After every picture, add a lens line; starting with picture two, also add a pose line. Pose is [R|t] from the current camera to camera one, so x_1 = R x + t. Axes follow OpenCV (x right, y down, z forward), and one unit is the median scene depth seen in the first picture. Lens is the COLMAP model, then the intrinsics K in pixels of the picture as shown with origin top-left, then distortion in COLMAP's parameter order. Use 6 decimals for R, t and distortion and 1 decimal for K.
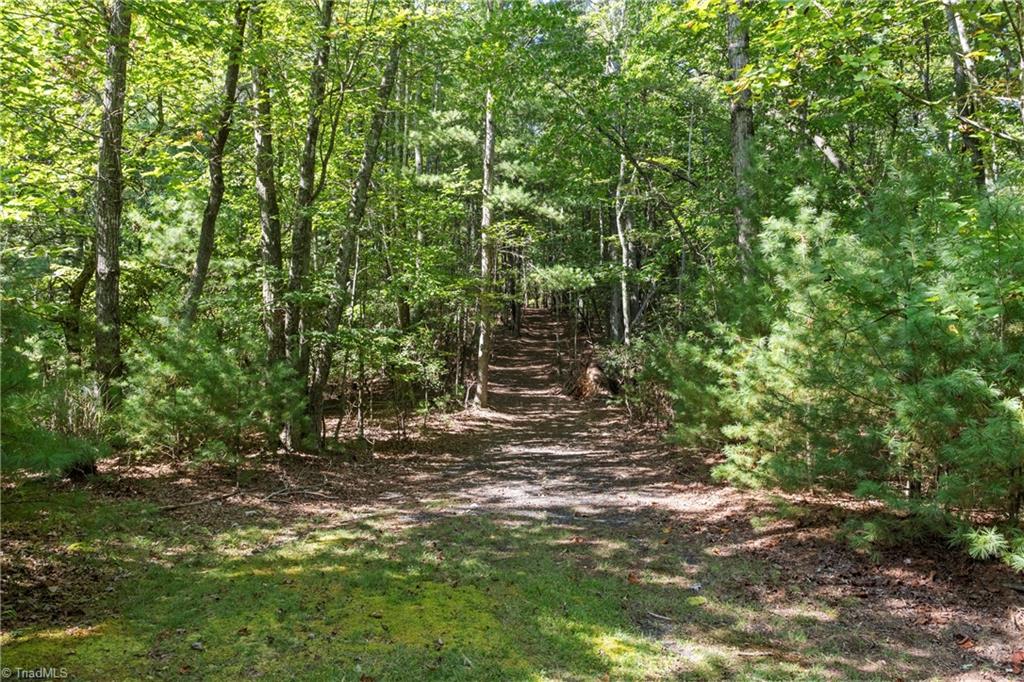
lens RADIAL K [[698.5, 0, 513.2], [0, 698.5, 340.5], [0, 0, 1]] dist [-0.012674, -0.005439]
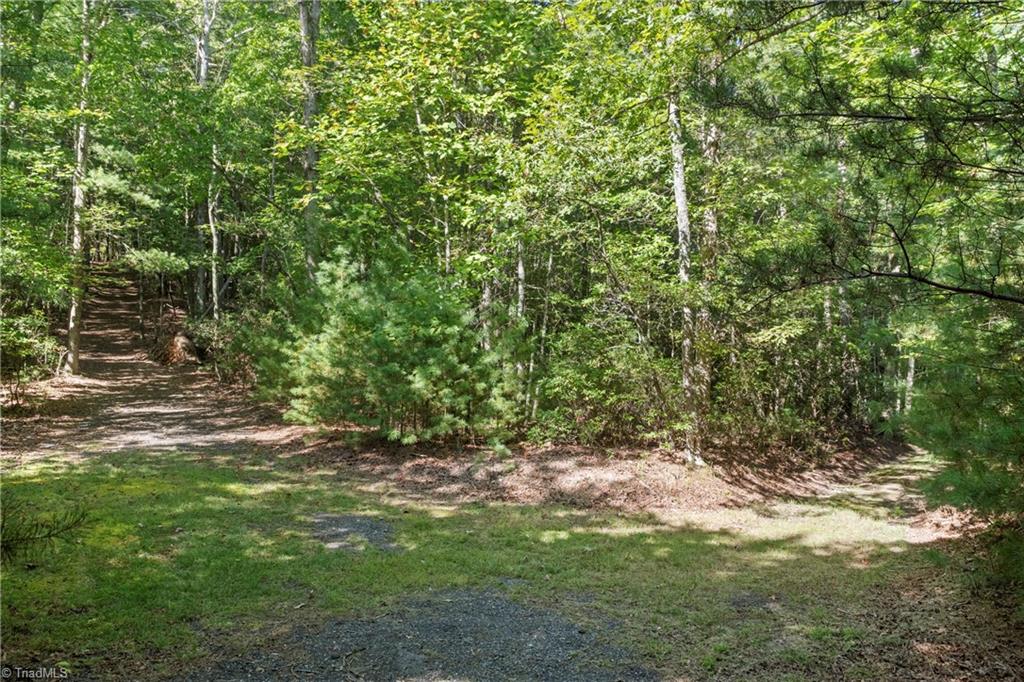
lens RADIAL K [[698.5, 0, 514.2], [0, 698.5, 340.6], [0, 0, 1]] dist [-0.012674, -0.005439]
pose [[0.832536, 0.007734, 0.553916, -0.109877], [-0.042161, 0.997887, 0.049435, -0.059036], [-0.552364, -0.064511, 0.831103, -0.413685]]
